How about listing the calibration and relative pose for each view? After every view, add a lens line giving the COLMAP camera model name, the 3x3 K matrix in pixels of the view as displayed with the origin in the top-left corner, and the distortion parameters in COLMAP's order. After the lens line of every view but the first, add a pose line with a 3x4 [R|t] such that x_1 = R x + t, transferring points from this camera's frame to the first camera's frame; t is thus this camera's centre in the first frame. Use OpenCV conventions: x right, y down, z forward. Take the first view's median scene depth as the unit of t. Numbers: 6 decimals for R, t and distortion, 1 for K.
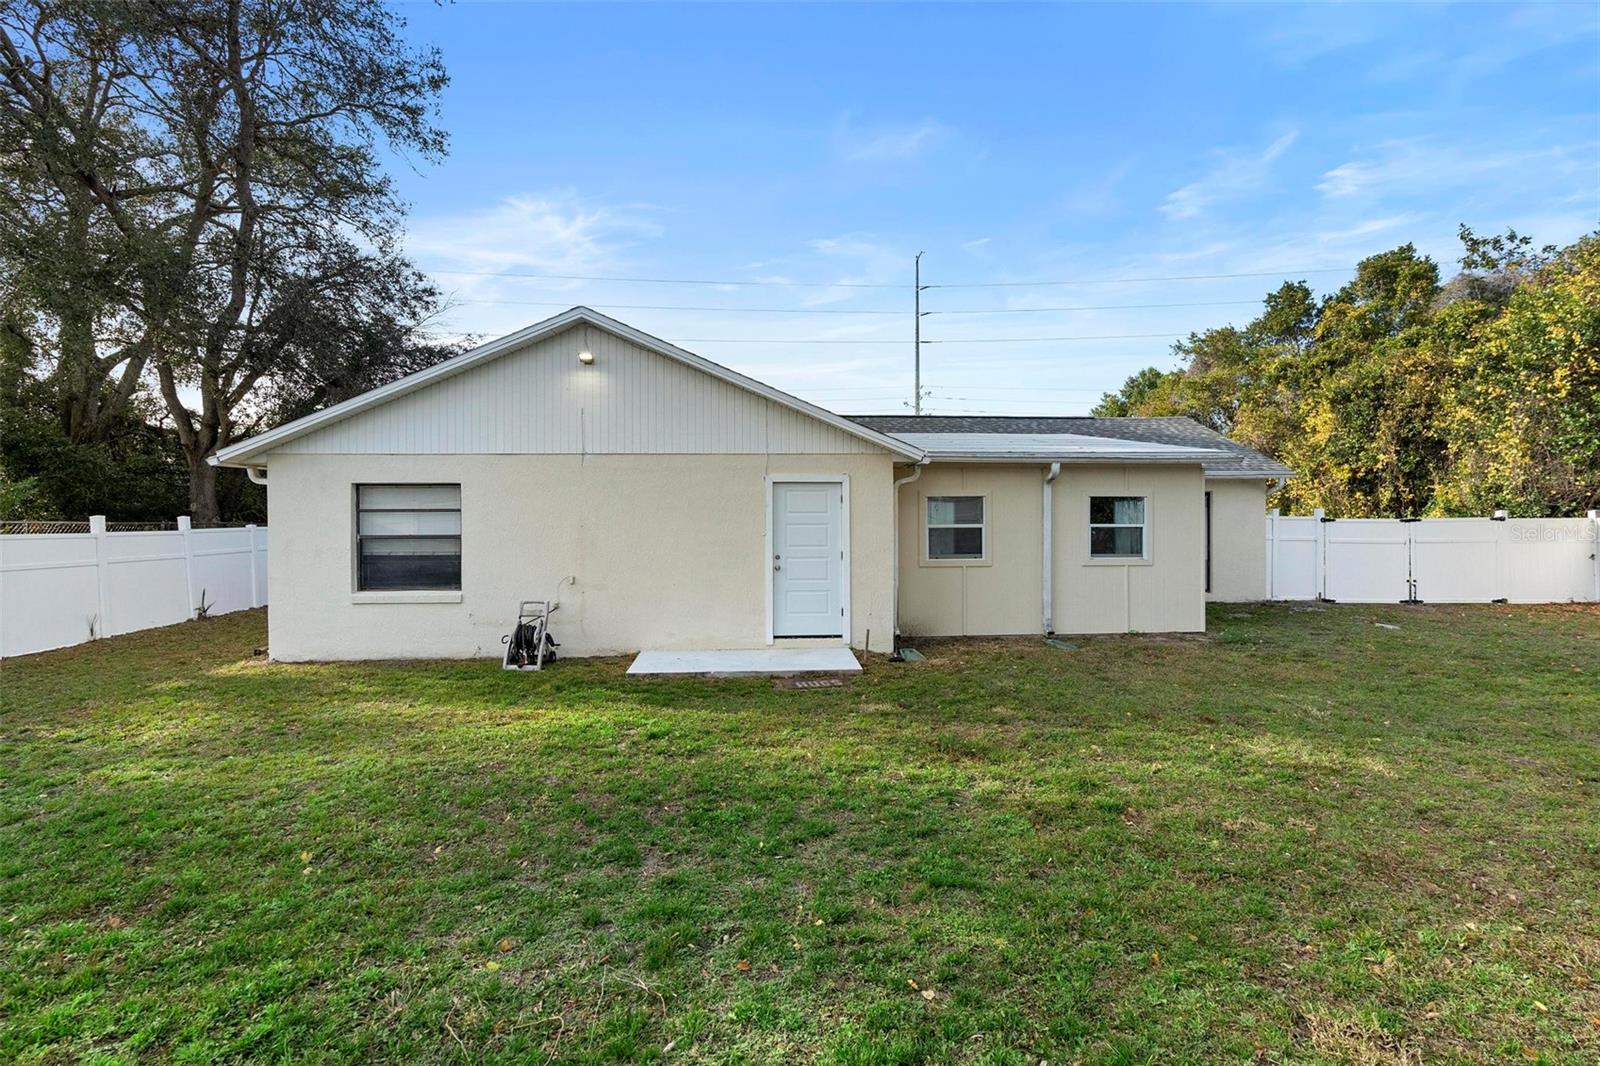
lens RADIAL K [[727.1, 0, 798.2], [0, 727.1, 512.7], [0, 0, 1]] dist [-0.006822, 0.000106]
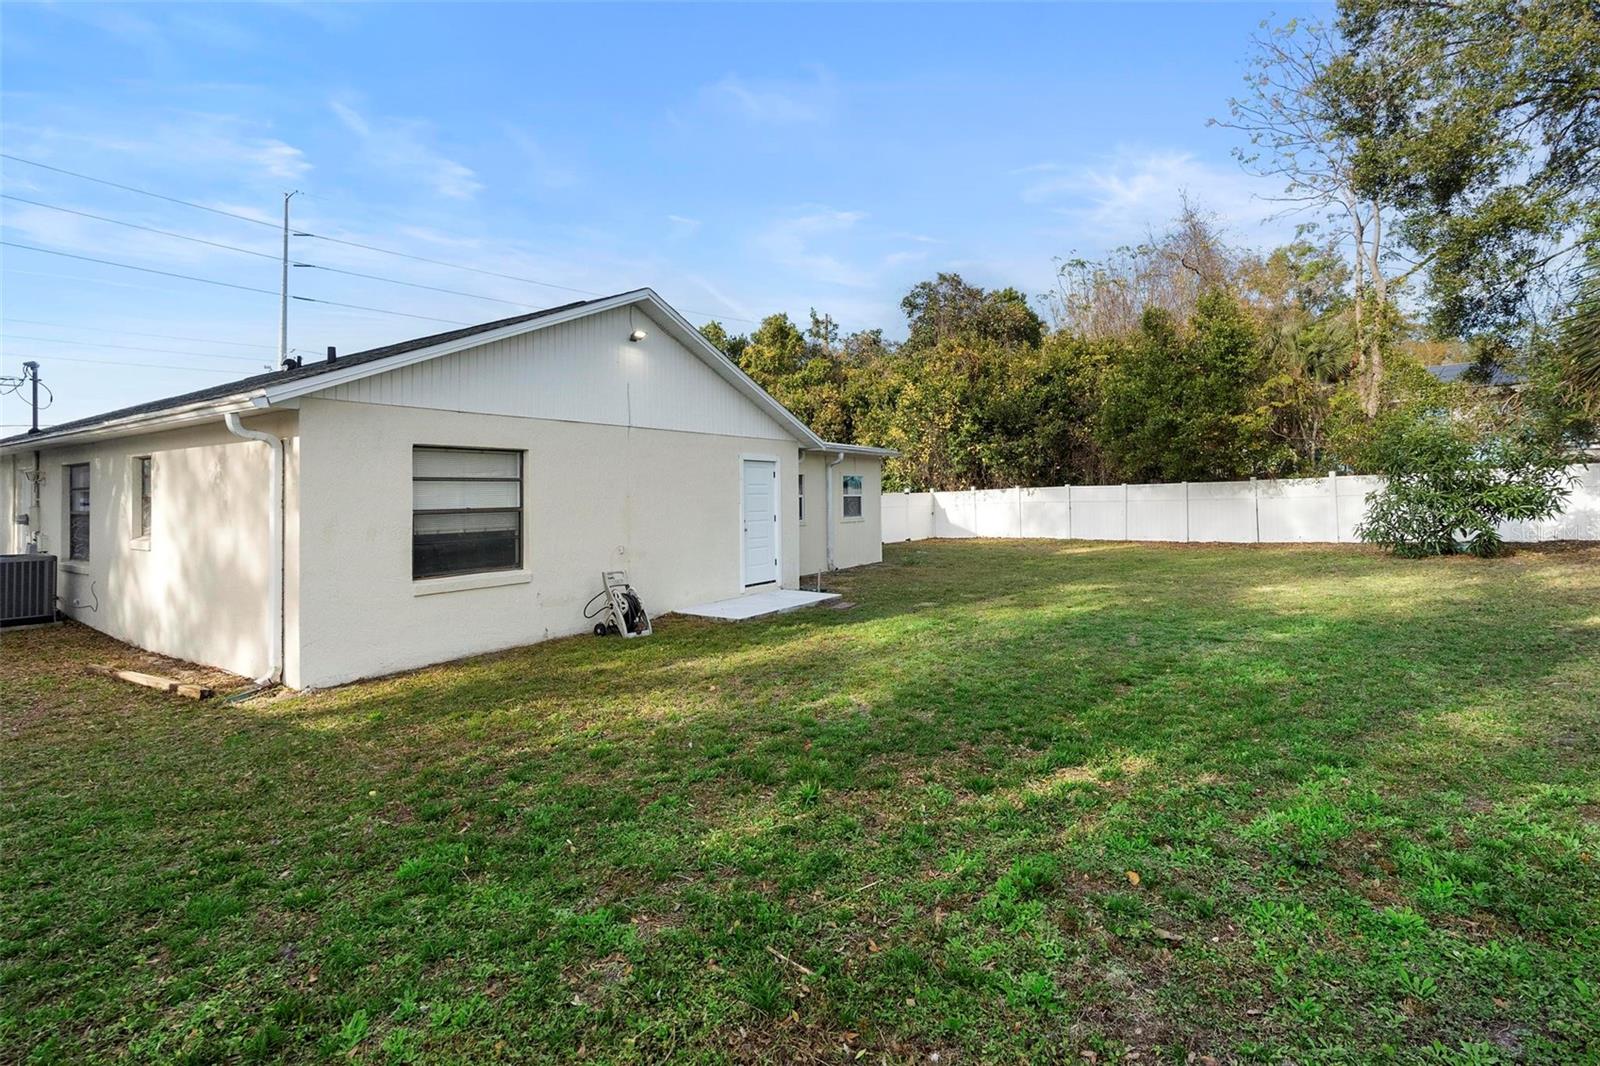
lens RADIAL K [[735.9, 0, 799.8], [0, 735.9, 486.7], [0, 0, 1]] dist [-0.004493, 0.000579]
pose [[0.610712, 0.003203, 0.791846, -0.975312], [0.012815, 0.999821, -0.013928, 0.022210], [-0.791749, 0.018653, 0.610562, 0.171274]]
